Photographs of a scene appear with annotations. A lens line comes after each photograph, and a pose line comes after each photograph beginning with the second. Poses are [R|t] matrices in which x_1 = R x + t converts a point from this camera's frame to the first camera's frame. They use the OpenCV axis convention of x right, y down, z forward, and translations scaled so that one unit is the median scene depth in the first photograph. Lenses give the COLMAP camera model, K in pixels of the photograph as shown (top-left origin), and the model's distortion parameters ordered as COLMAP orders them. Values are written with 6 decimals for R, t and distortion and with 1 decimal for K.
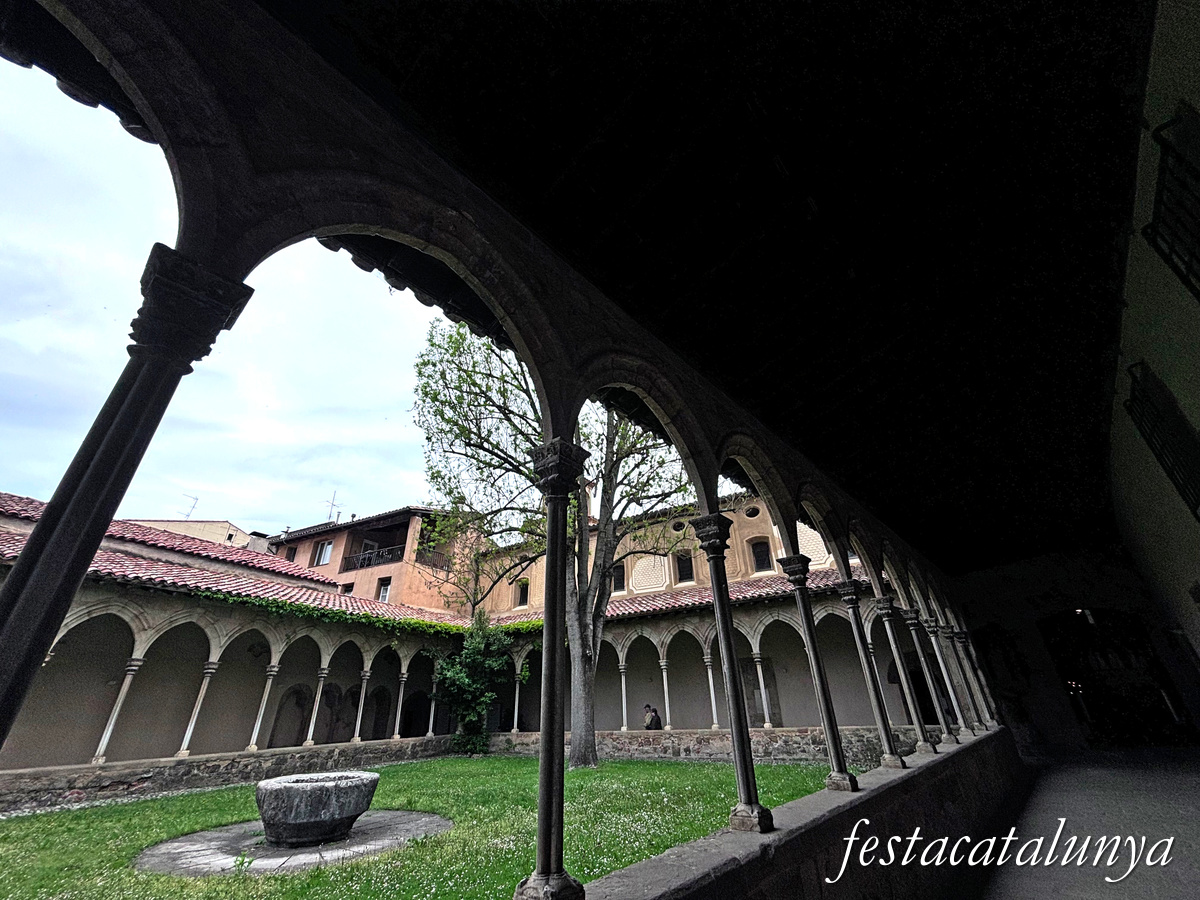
lens RADIAL K [[480.3, 0, 603.8], [0, 480.3, 449.0], [0, 0, 1]] dist [-0.001572, 0.000446]
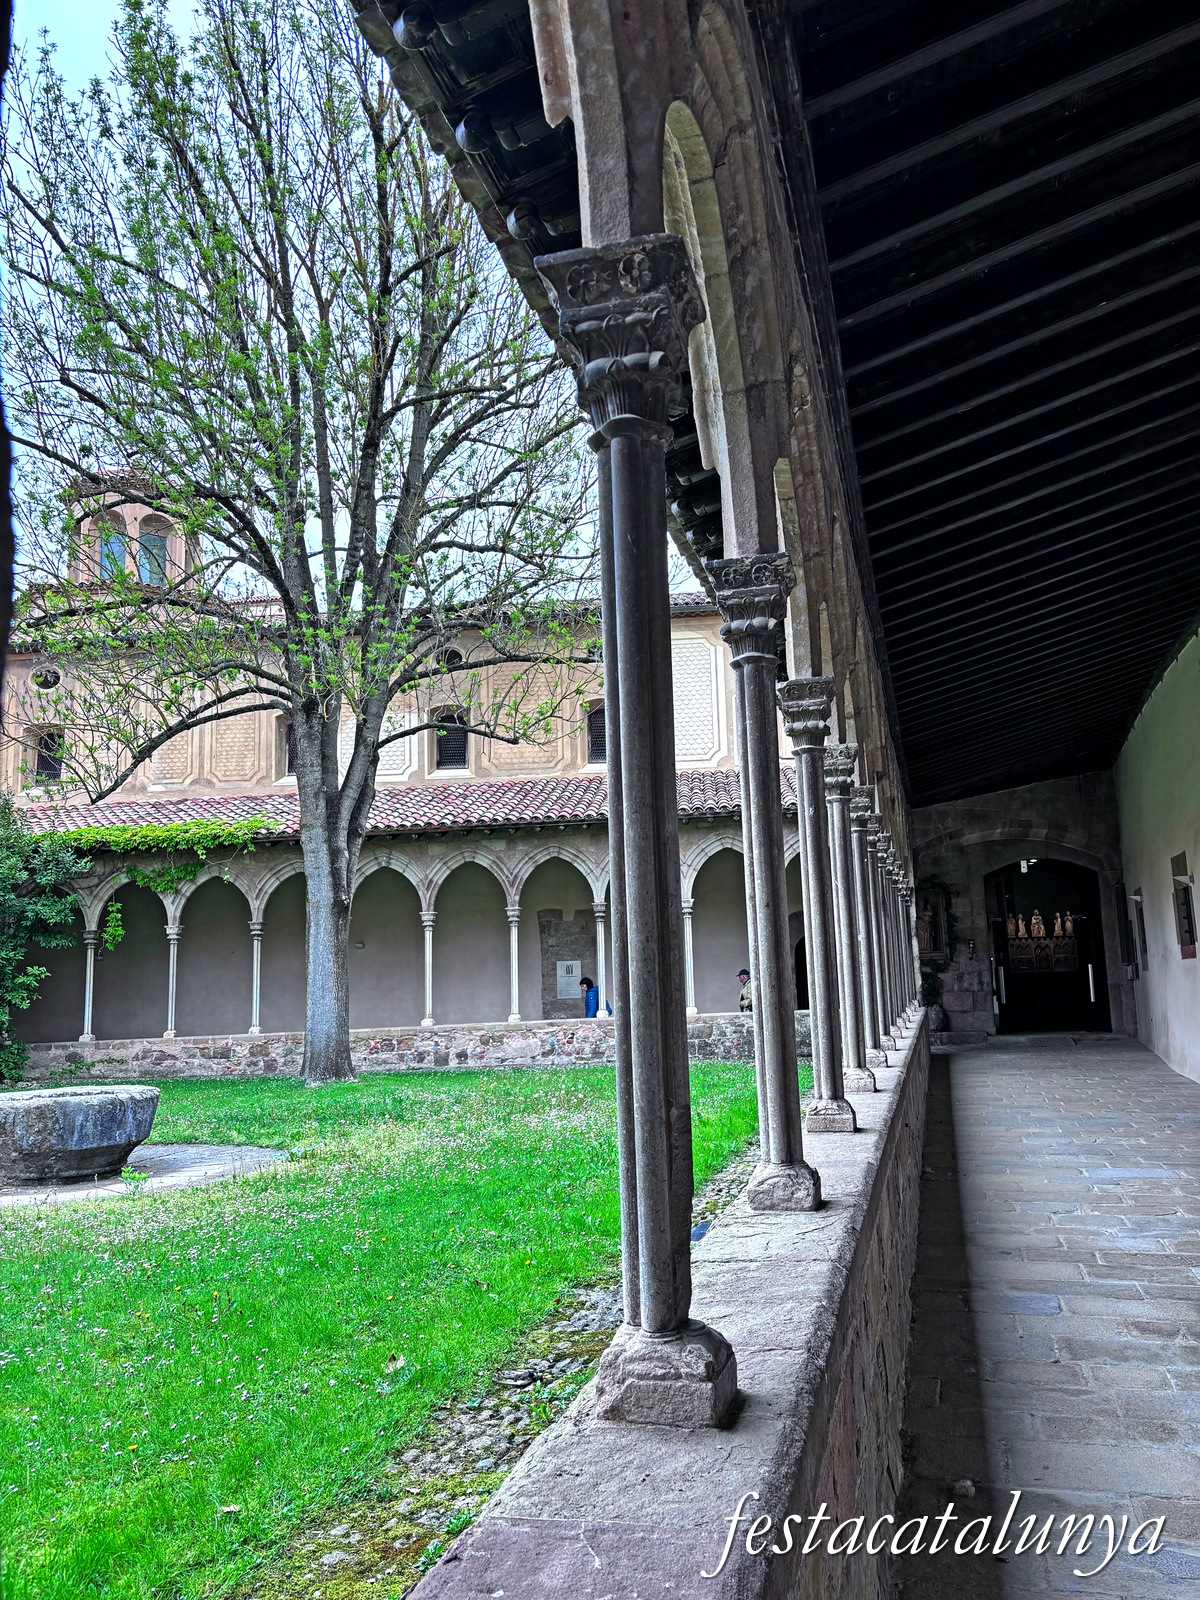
lens RADIAL K [[1211.1, 0, 600.4], [0, 1211.1, 792.8], [0, 0, 1]] dist [0.041890, -0.004194]
pose [[0.896655, 0.064117, 0.438063, -0.343716], [-0.200439, 0.941035, 0.272537, -0.108410], [-0.394759, -0.332177, 0.856635, -0.224364]]
